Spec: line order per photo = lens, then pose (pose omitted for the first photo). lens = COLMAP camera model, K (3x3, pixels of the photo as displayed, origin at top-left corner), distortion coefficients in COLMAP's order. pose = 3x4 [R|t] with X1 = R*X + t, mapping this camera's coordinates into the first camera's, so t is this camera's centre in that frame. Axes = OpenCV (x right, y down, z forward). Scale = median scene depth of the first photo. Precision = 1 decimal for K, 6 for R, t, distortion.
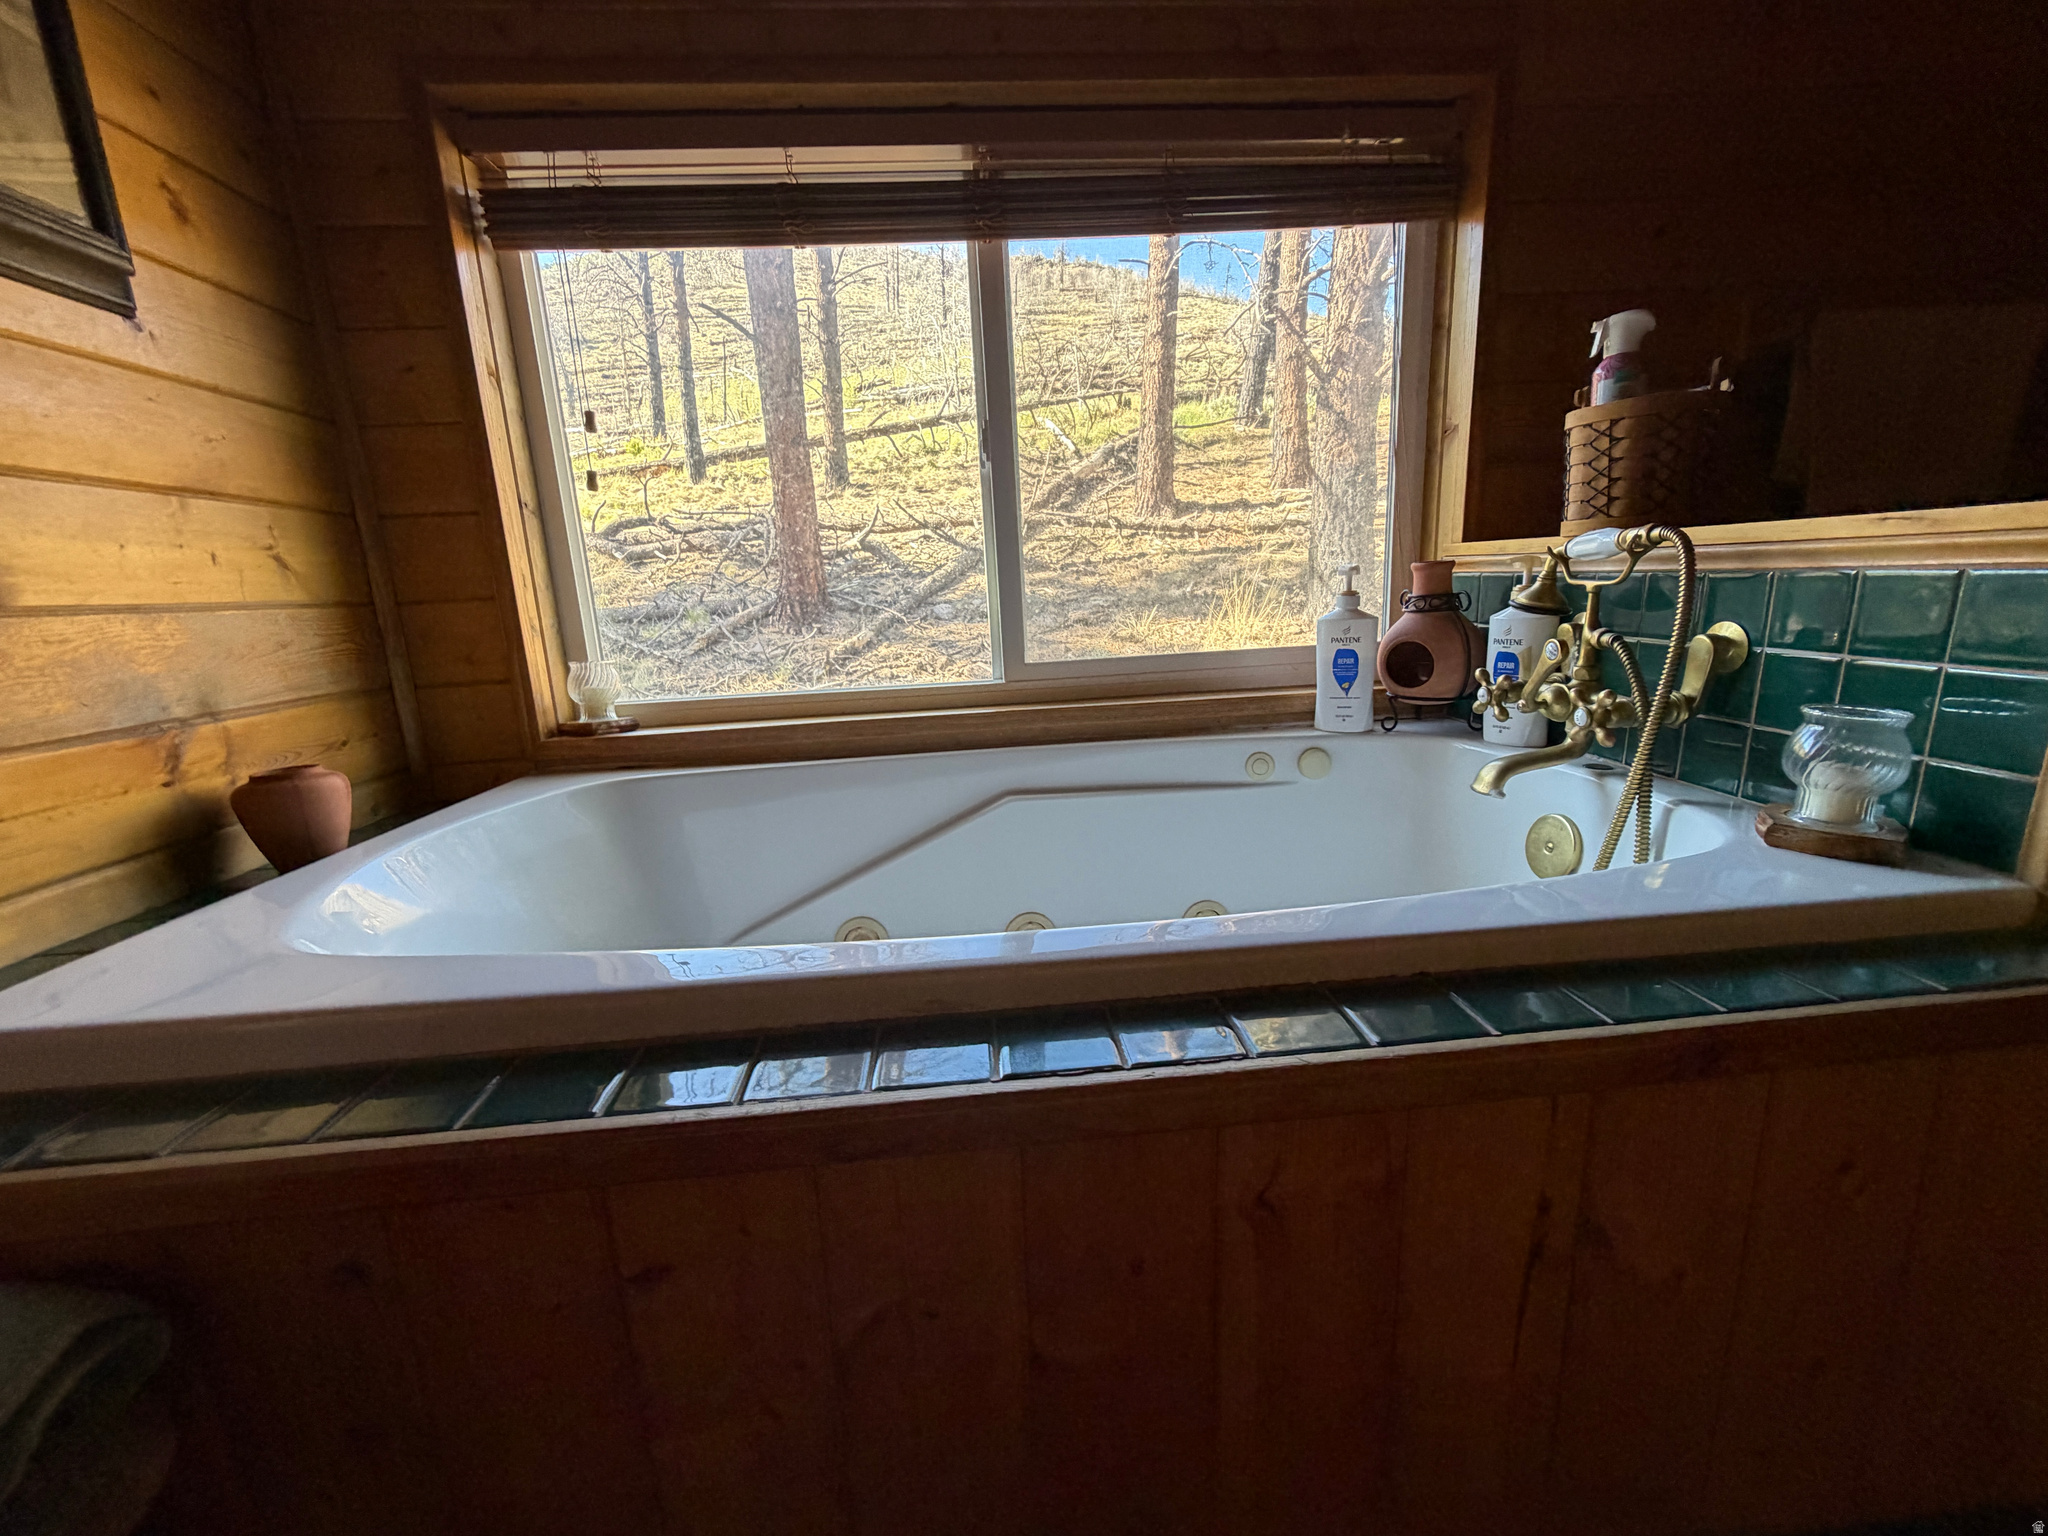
lens RADIAL K [[814.4, 0, 1021.0], [0, 814.4, 769.8], [0, 0, 1]] dist [-0.003198, 0.000594]
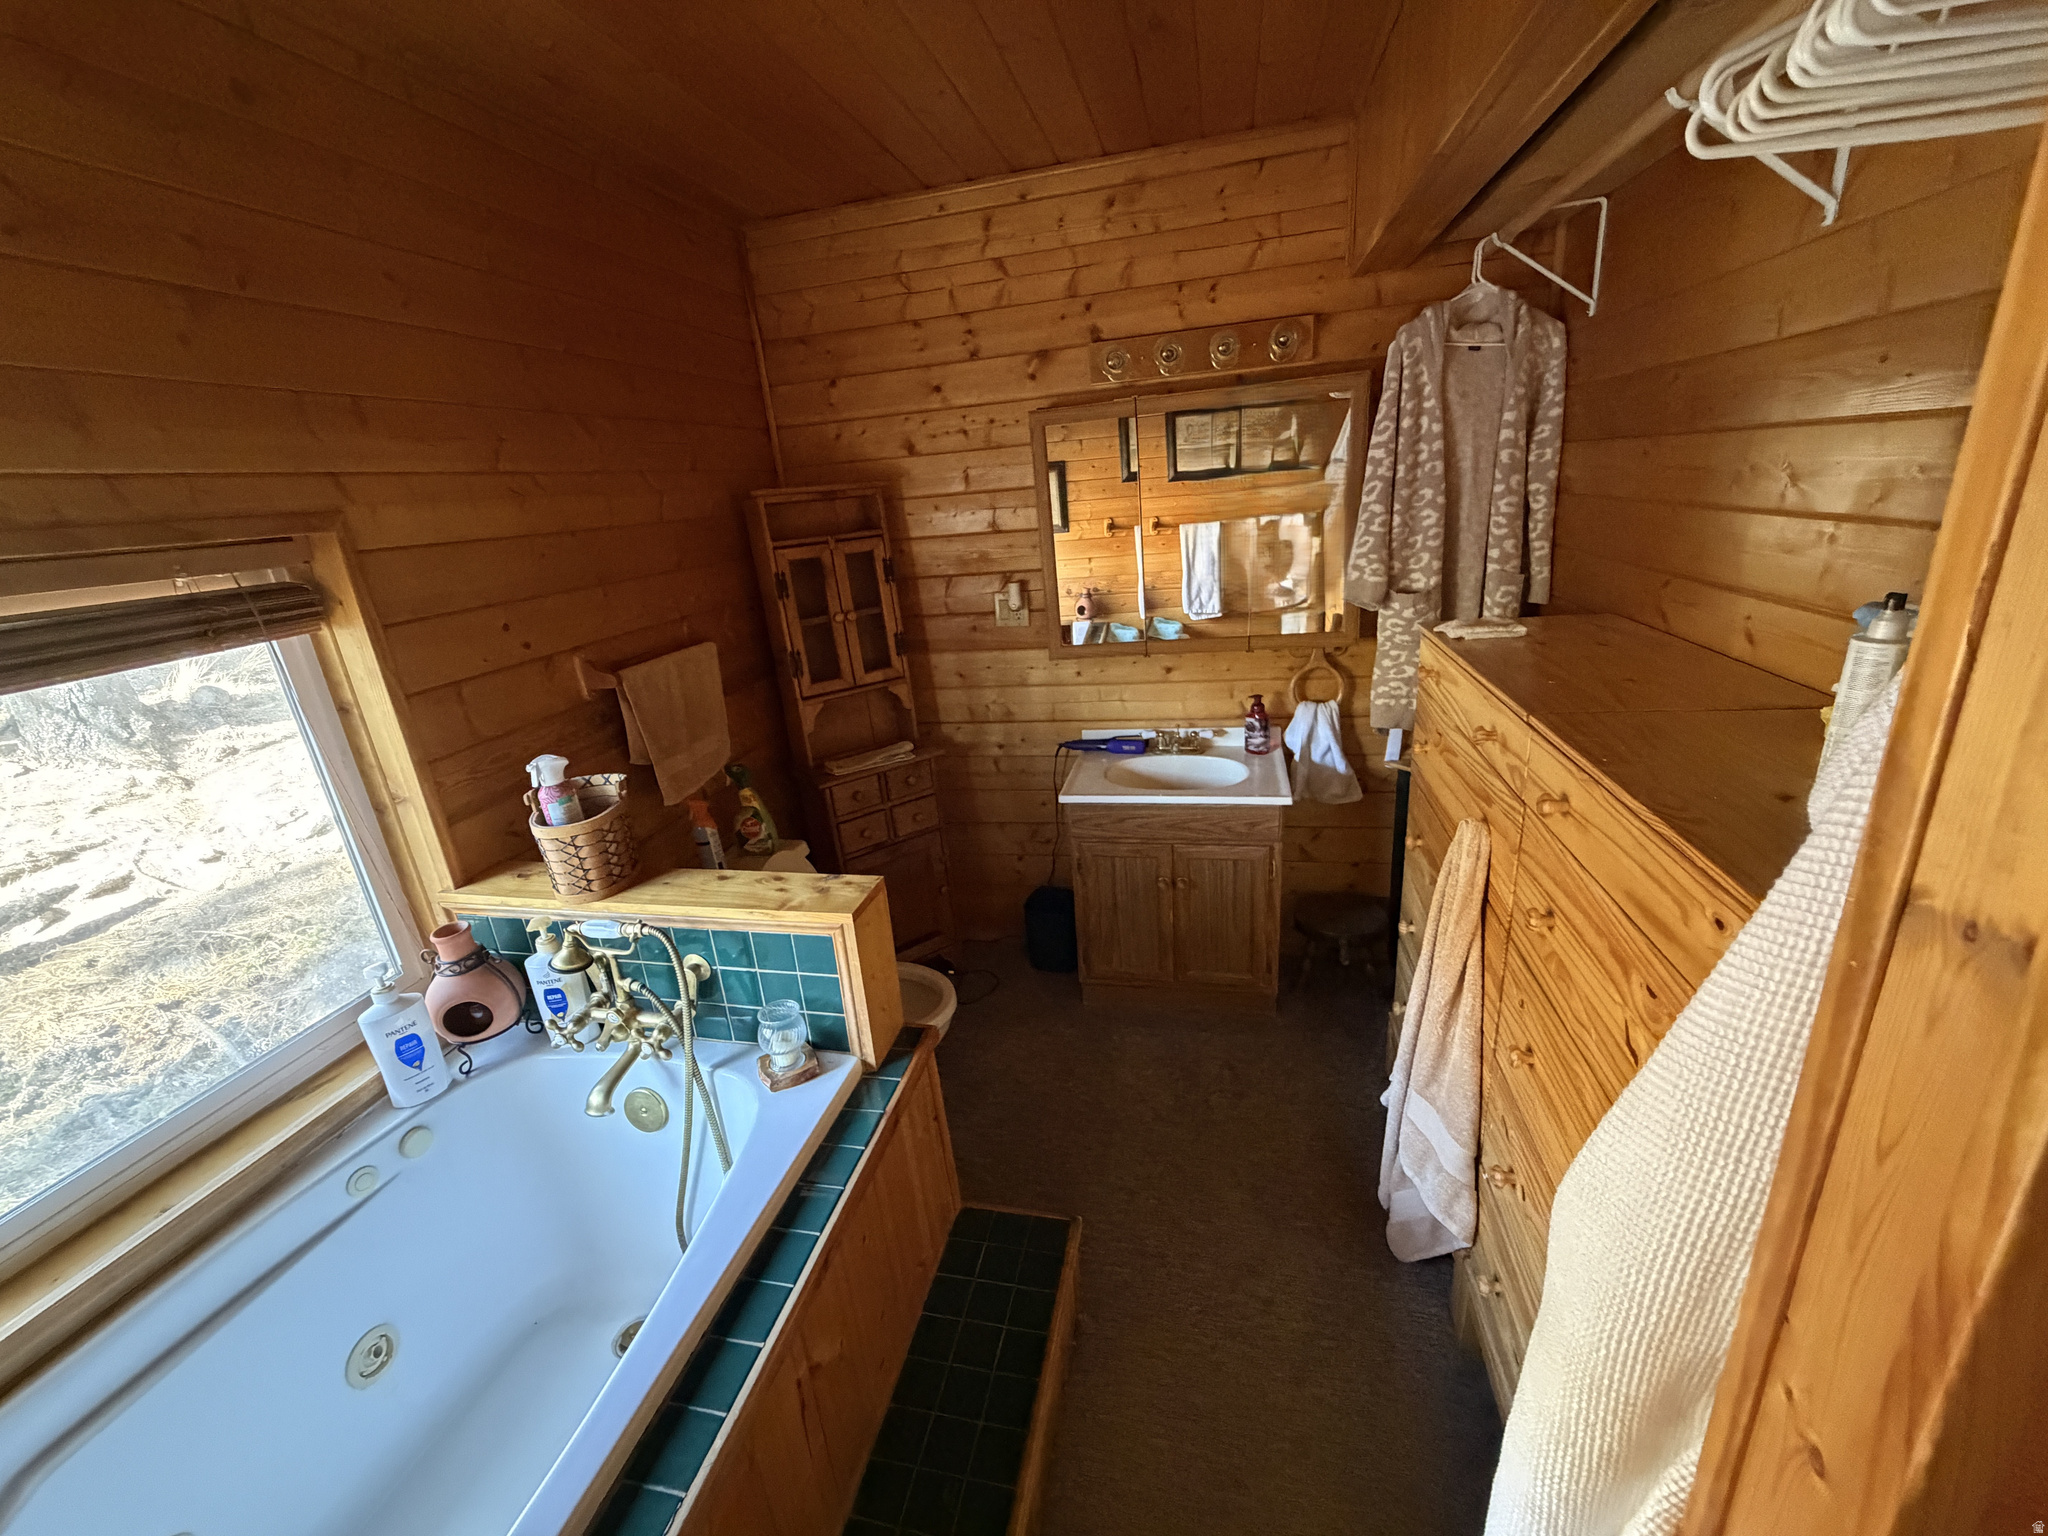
lens RADIAL K [[814.4, 0, 1022.4], [0, 814.4, 762.8], [0, 0, 1]] dist [-0.003198, 0.000594]
pose [[0.294371, -0.286759, 0.911655, -0.289668], [0.277417, 0.938488, 0.205621, -0.591329], [-0.914541, 0.192380, 0.355816, -0.243889]]
